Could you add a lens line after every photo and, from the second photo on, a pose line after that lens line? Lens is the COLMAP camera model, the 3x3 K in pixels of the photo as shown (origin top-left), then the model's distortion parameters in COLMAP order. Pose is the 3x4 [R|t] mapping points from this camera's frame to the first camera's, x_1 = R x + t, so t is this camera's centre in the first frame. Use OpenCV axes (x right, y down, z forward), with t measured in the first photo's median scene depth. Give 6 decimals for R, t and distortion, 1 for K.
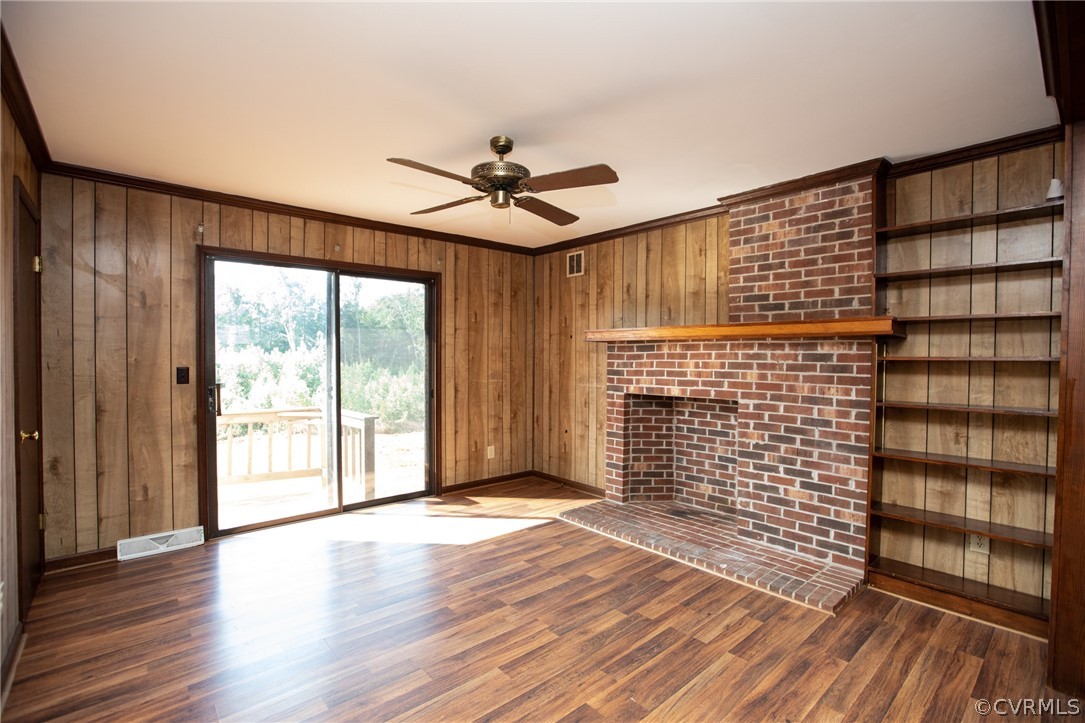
lens RADIAL K [[496.4, 0, 543.0], [0, 496.4, 363.2], [0, 0, 1]] dist [-0.065028, 0.031263]
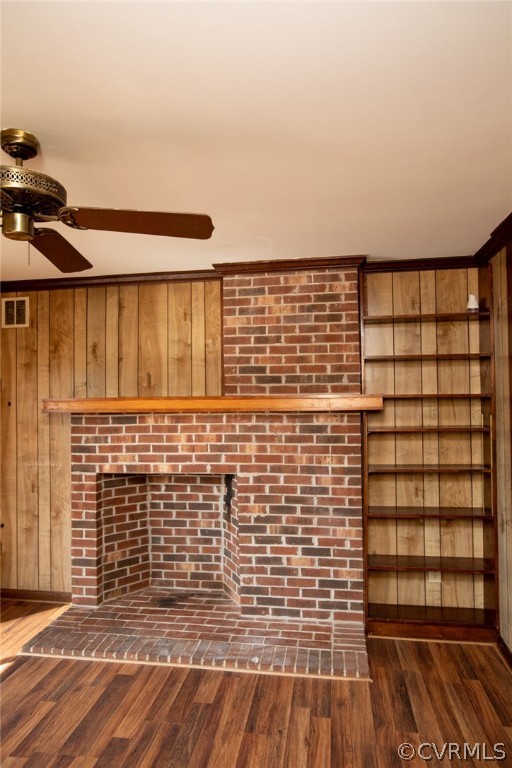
lens RADIAL K [[486.4, 0, 256.0], [0, 486.4, 384.0], [0, 0, 1]] dist [-0.052032, 0.062933]
pose [[0.768850, 0.001501, 0.639428, -0.190363], [0.027399, 0.999001, -0.035290, -0.068284], [-0.638842, 0.044652, 0.768041, 0.235224]]
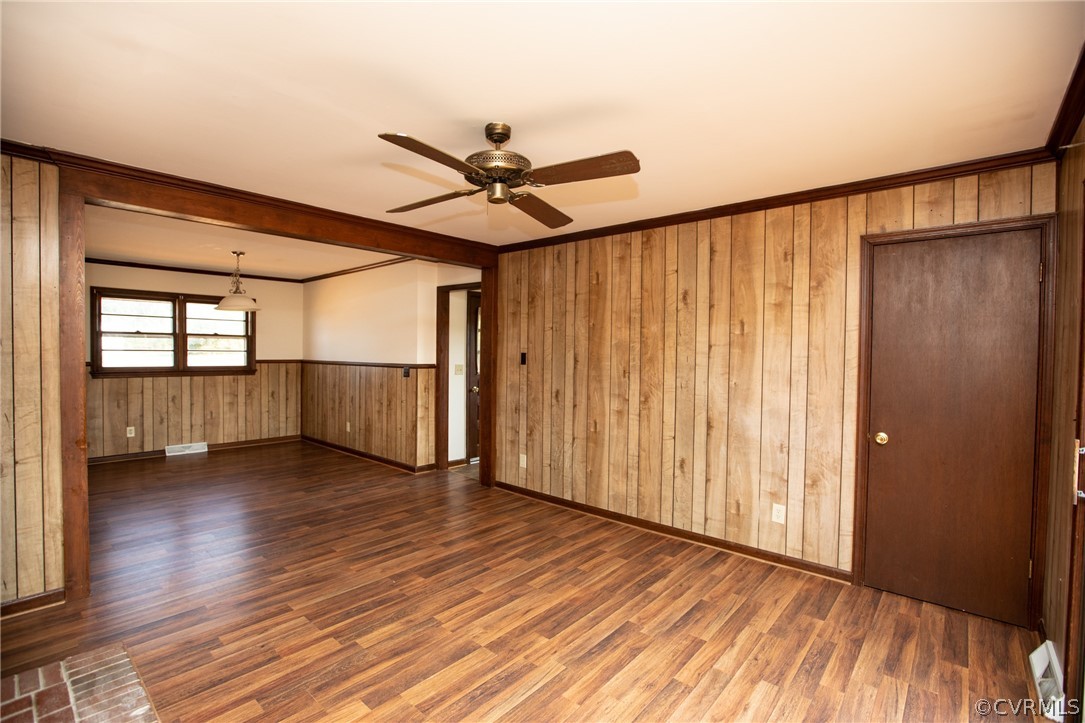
lens RADIAL K [[496.4, 0, 543.0], [0, 496.4, 363.2], [0, 0, 1]] dist [-0.065028, 0.031263]
pose [[-0.991098, -0.014636, -0.132330, -0.040431], [-0.020085, 0.999000, 0.039937, -0.048601], [0.131614, 0.042239, -0.990401, 1.433426]]
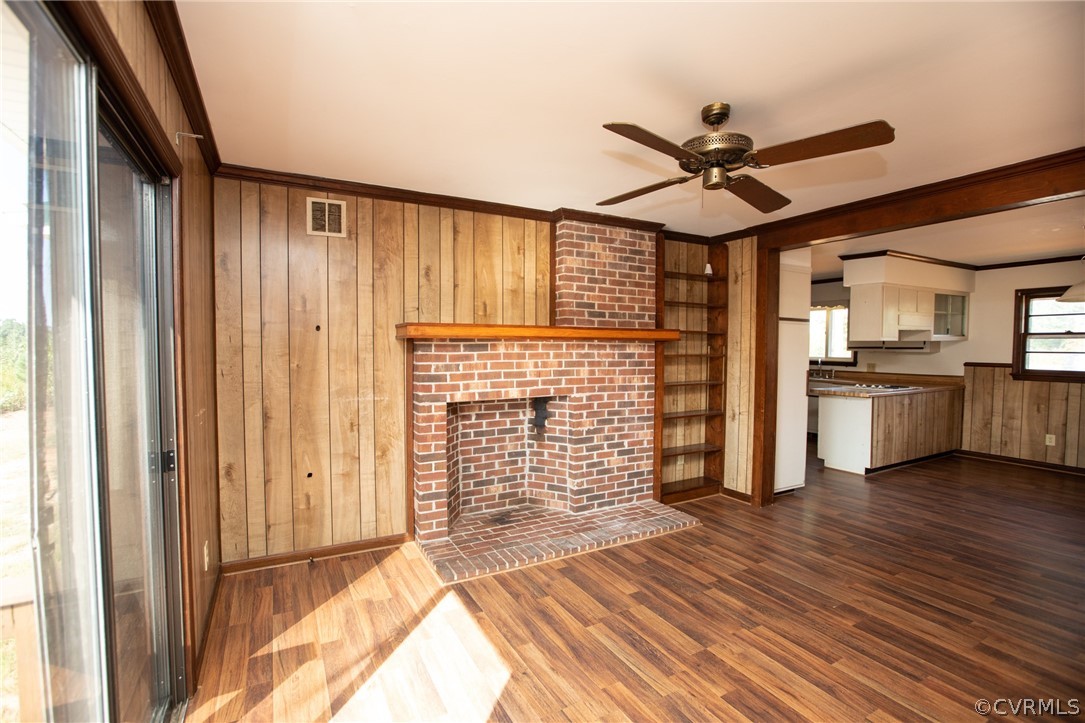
lens RADIAL K [[496.4, 0, 543.0], [0, 496.4, 363.2], [0, 0, 1]] dist [-0.065028, 0.031263]
pose [[0.216298, -0.038451, 0.975570, -0.733151], [0.012425, 0.999252, 0.036630, -0.039599], [-0.976248, 0.004199, 0.216614, 0.834985]]
